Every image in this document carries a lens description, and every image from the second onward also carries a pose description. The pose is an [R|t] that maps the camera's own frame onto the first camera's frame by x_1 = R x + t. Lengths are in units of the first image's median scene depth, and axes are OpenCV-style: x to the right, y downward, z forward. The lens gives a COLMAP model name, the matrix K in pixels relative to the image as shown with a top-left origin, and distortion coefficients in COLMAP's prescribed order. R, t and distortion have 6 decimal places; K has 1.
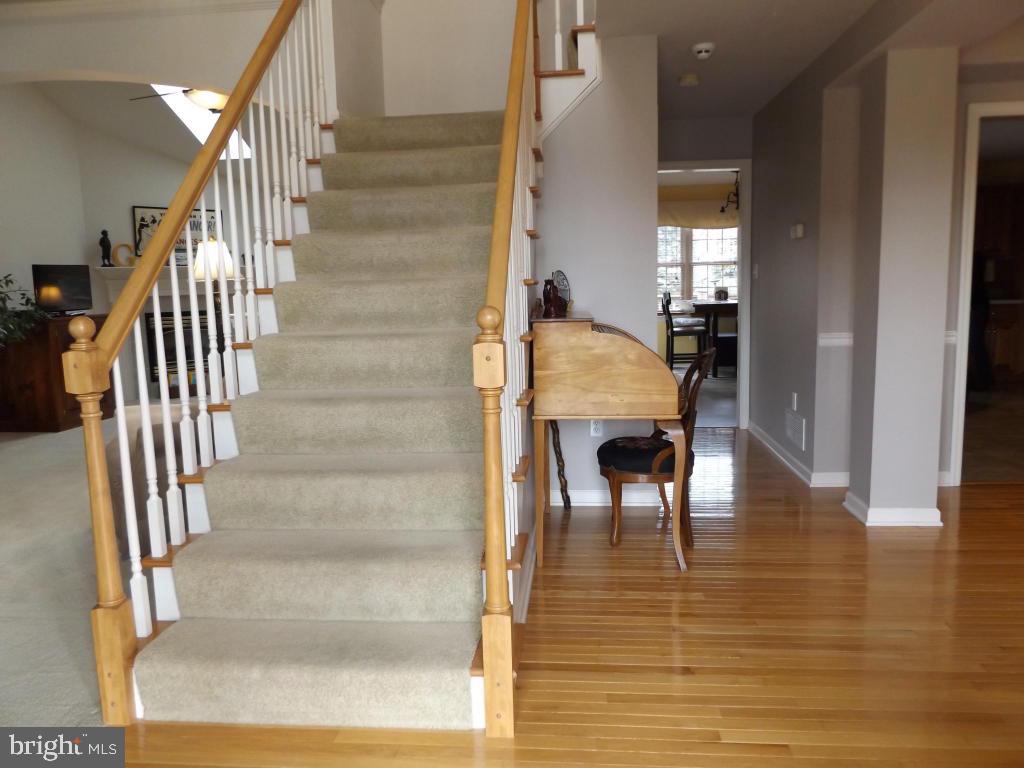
lens RADIAL K [[759.0, 0, 513.6], [0, 759.0, 382.9], [0, 0, 1]] dist [-0.010789, 0.003320]
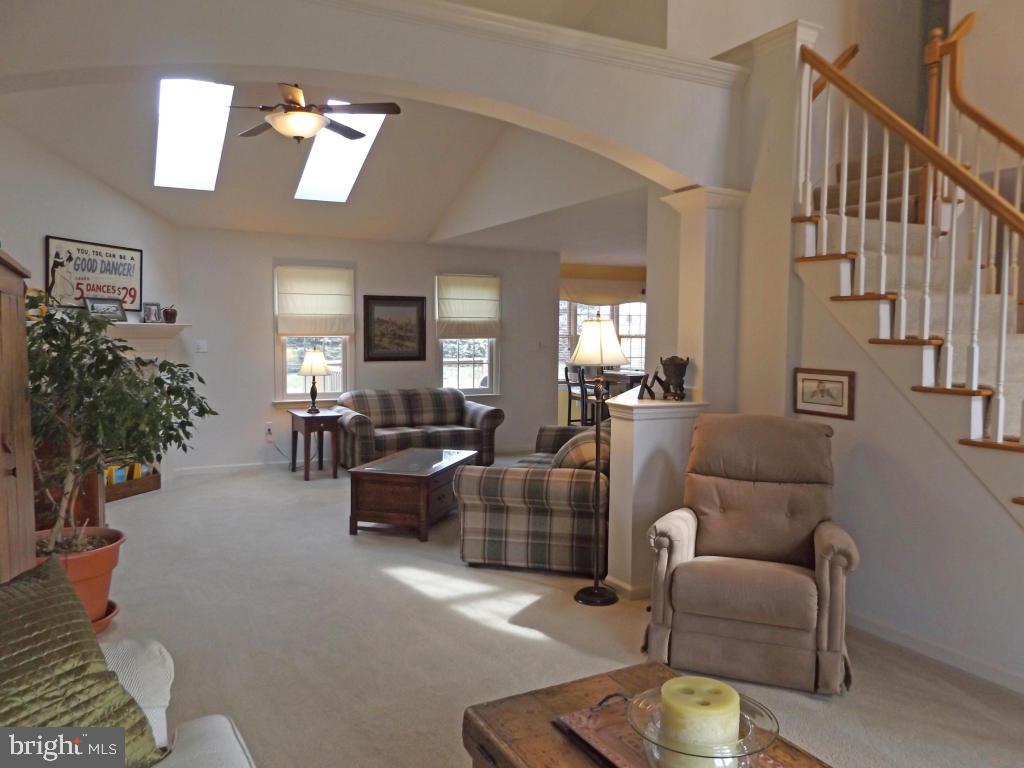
lens RADIAL K [[759.0, 0, 513.6], [0, 759.0, 382.9], [0, 0, 1]] dist [-0.010789, 0.003320]
pose [[0.840658, -0.002529, 0.541560, -0.509370], [0.041789, 0.997311, -0.060210, -0.034870], [-0.539951, 0.073247, 0.838503, 0.177607]]
